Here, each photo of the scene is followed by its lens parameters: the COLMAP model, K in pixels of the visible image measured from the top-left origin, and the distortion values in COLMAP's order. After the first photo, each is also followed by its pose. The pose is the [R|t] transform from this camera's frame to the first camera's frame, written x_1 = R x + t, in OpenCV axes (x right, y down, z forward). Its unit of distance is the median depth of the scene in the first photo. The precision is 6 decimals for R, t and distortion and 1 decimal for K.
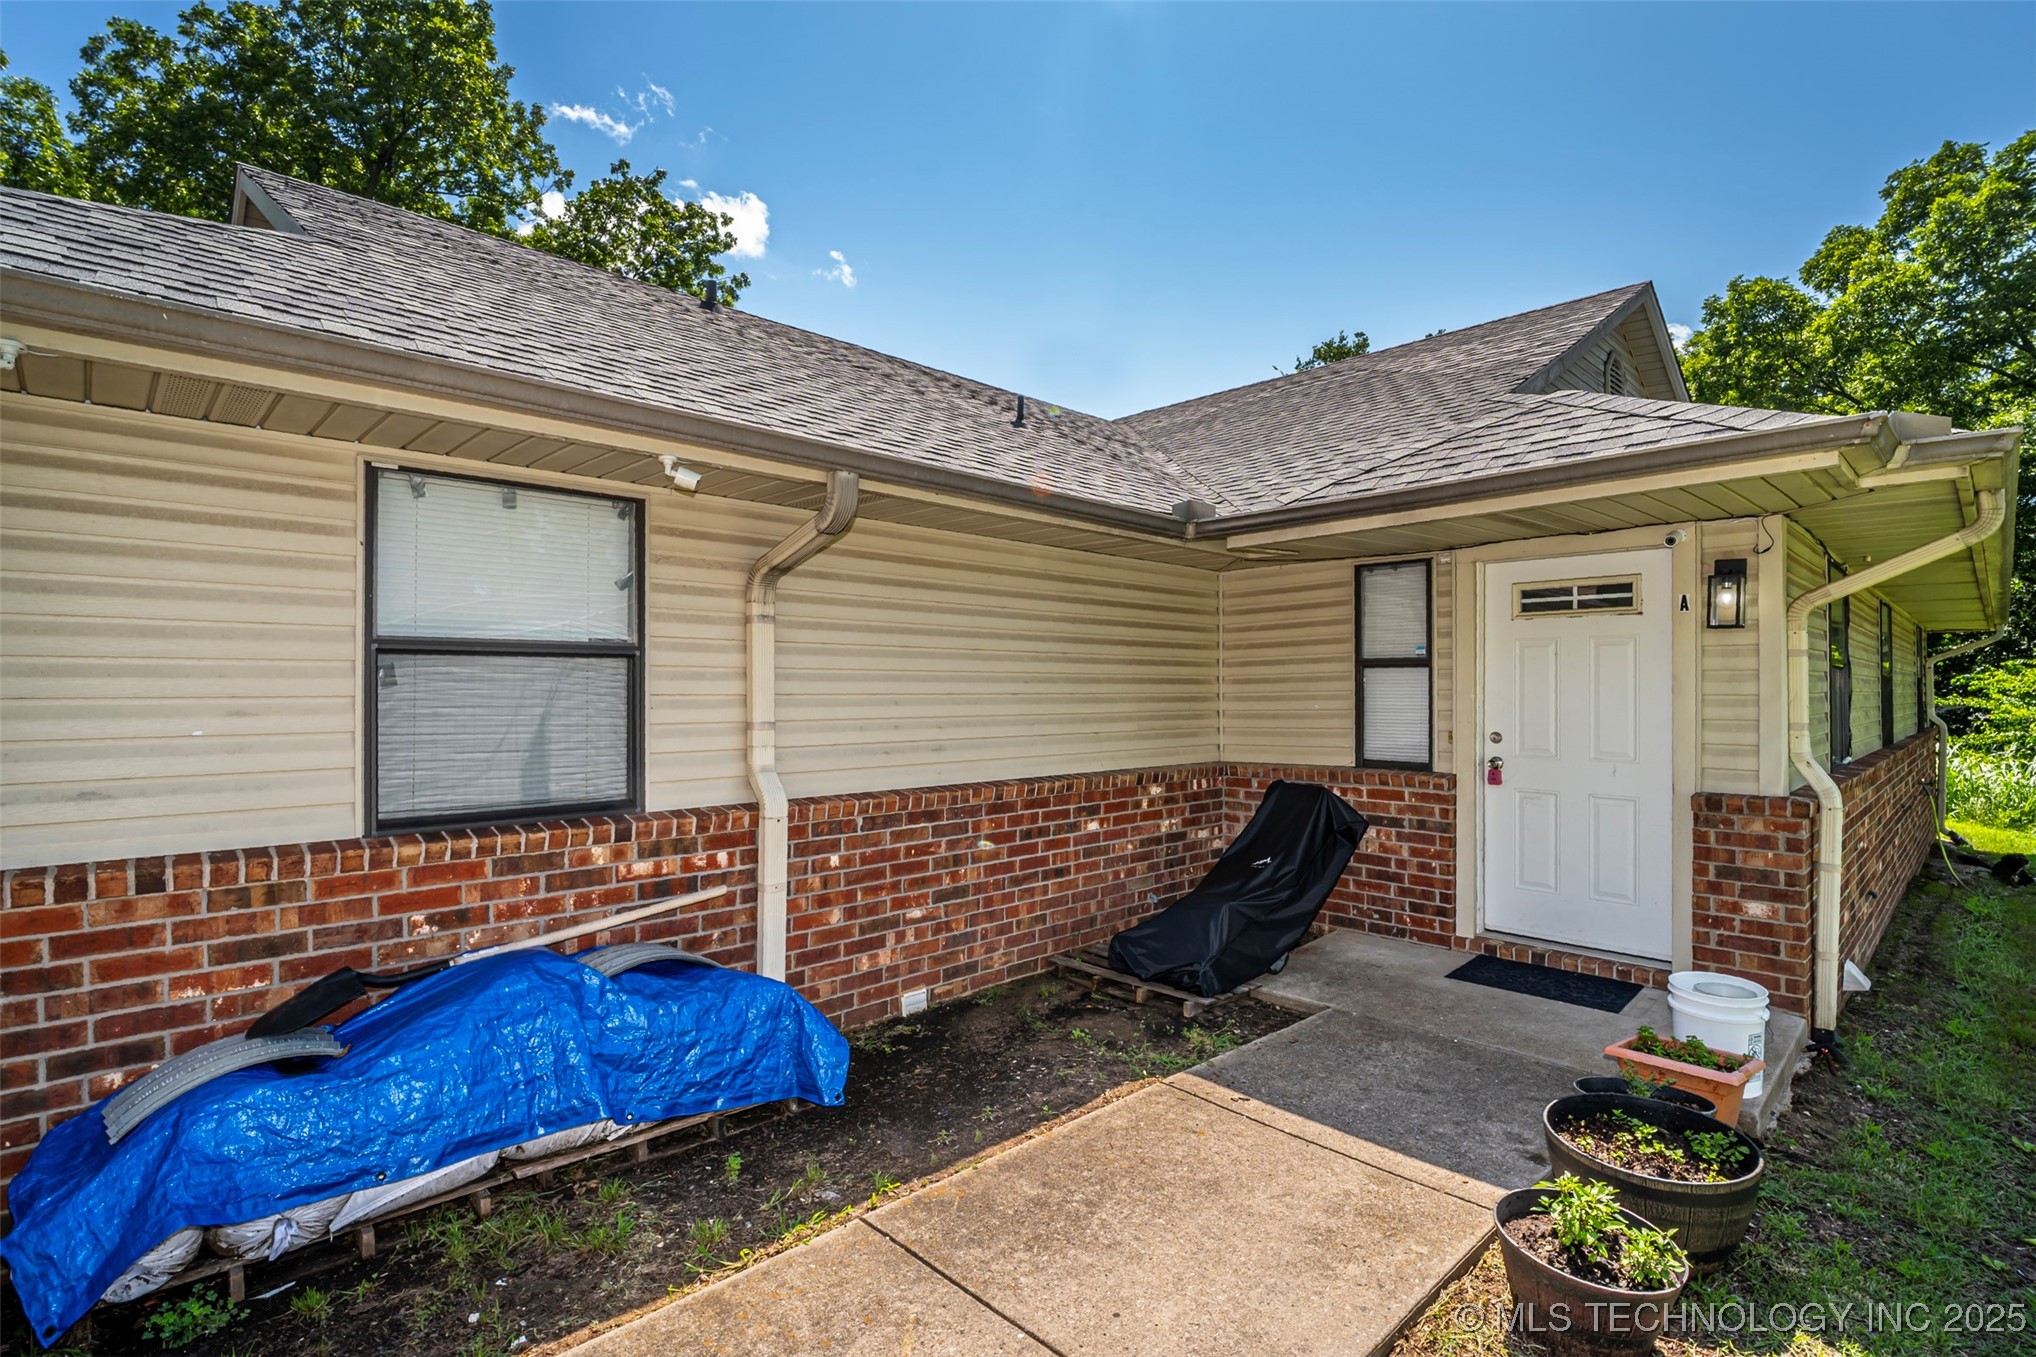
lens RADIAL K [[949.2, 0, 1008.2], [0, 949.2, 678.7], [0, 0, 1]] dist [0.000260, -0.000892]
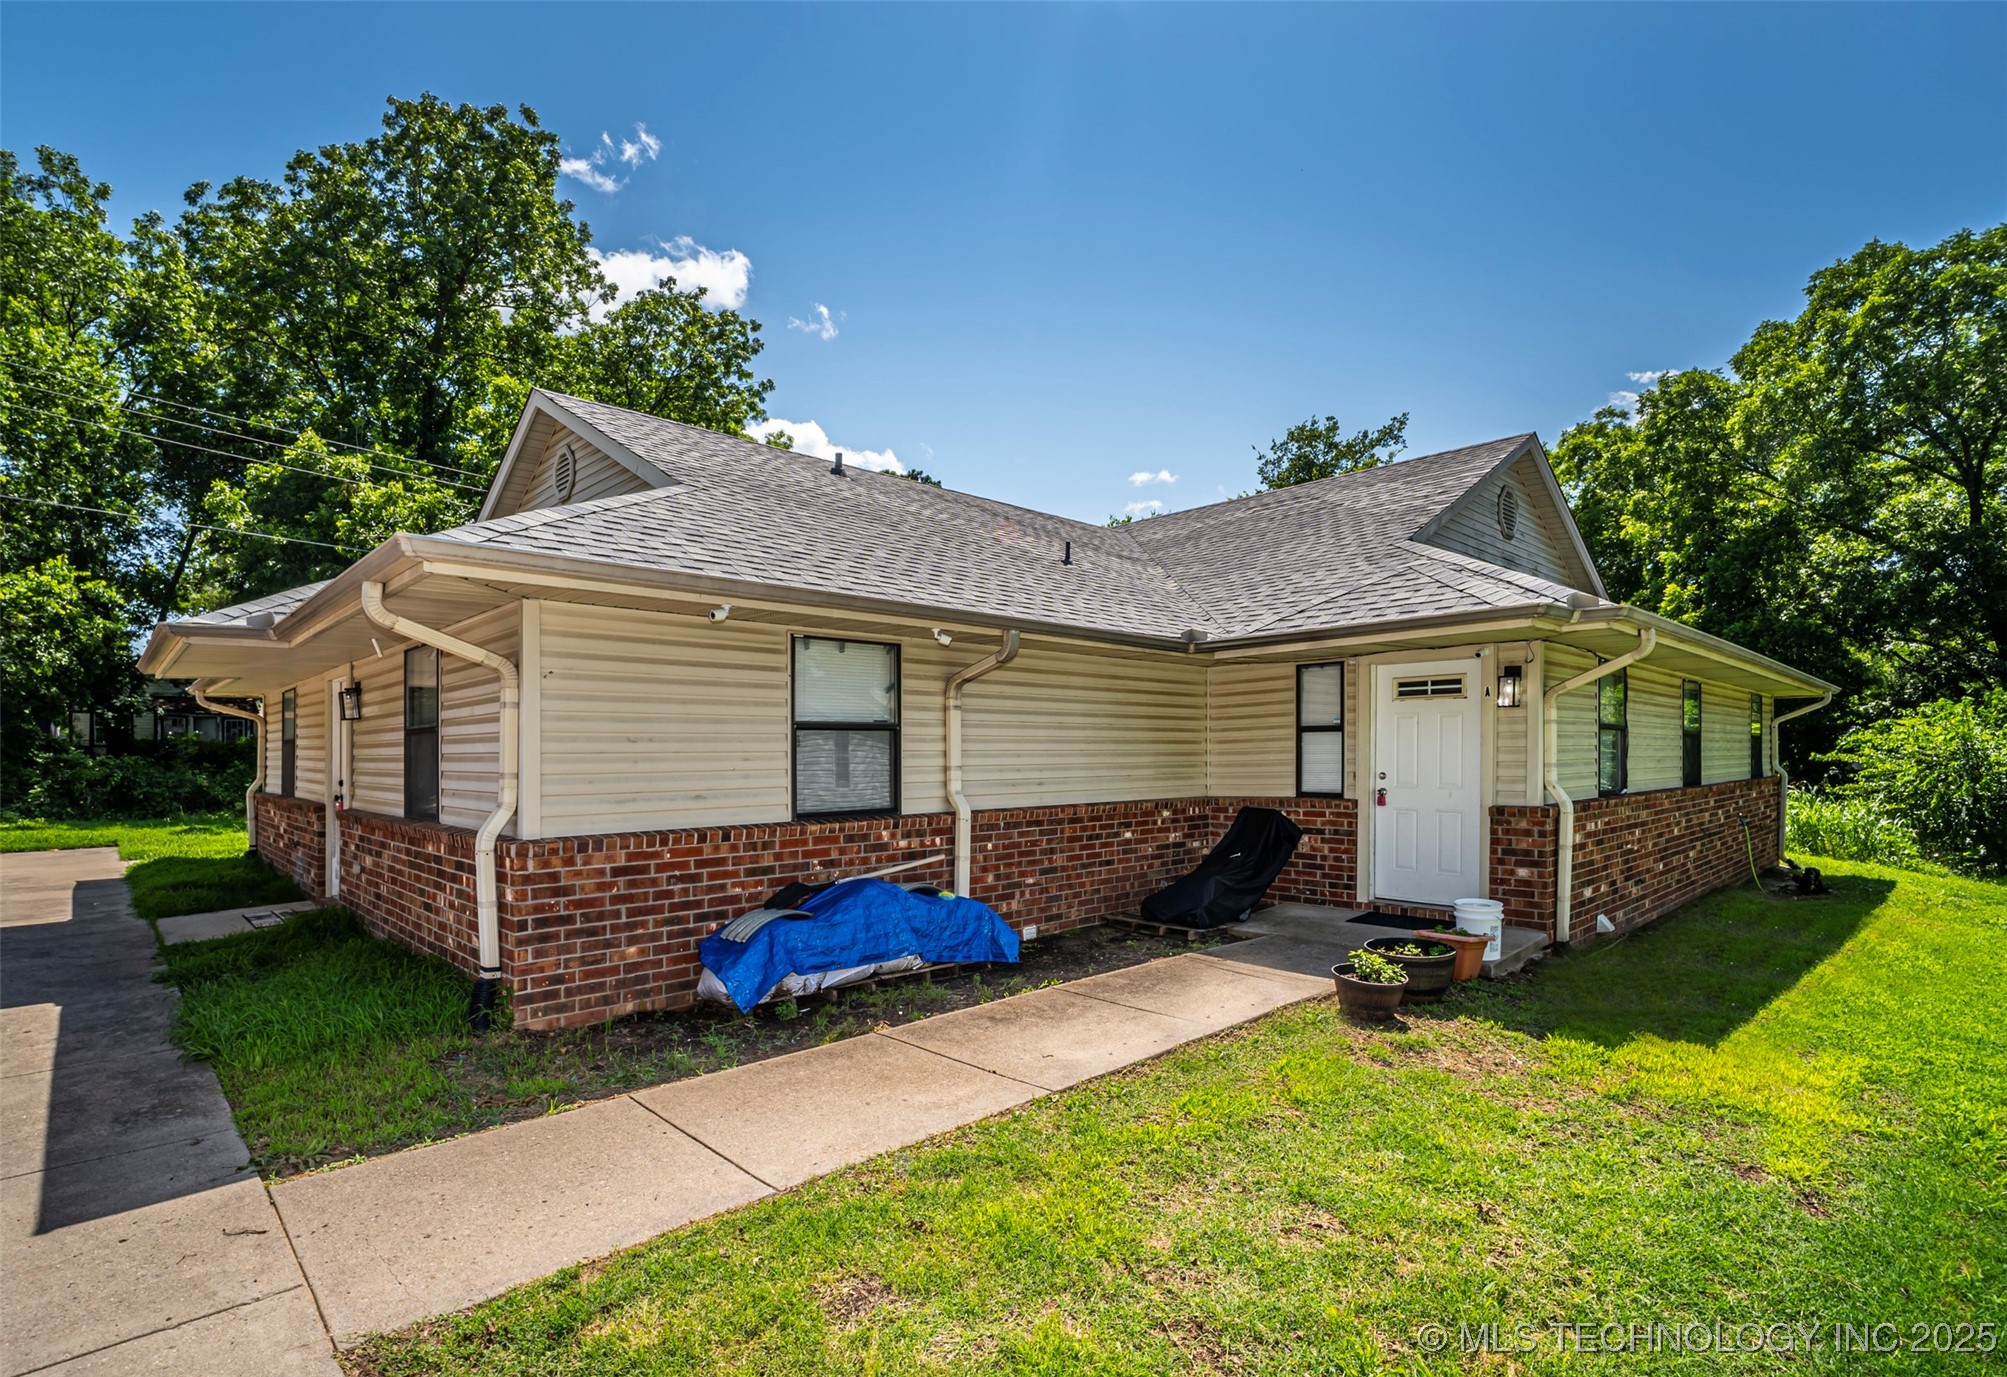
lens RADIAL K [[951.1, 0, 1009.9], [0, 951.1, 799.0], [0, 0, 1]] dist [-0.000548, 0.000229]
pose [[0.999627, -0.010147, 0.025363, -0.163100], [0.008666, 0.998290, 0.057811, 0.004068], [-0.025906, -0.057570, 0.998005, -0.630100]]
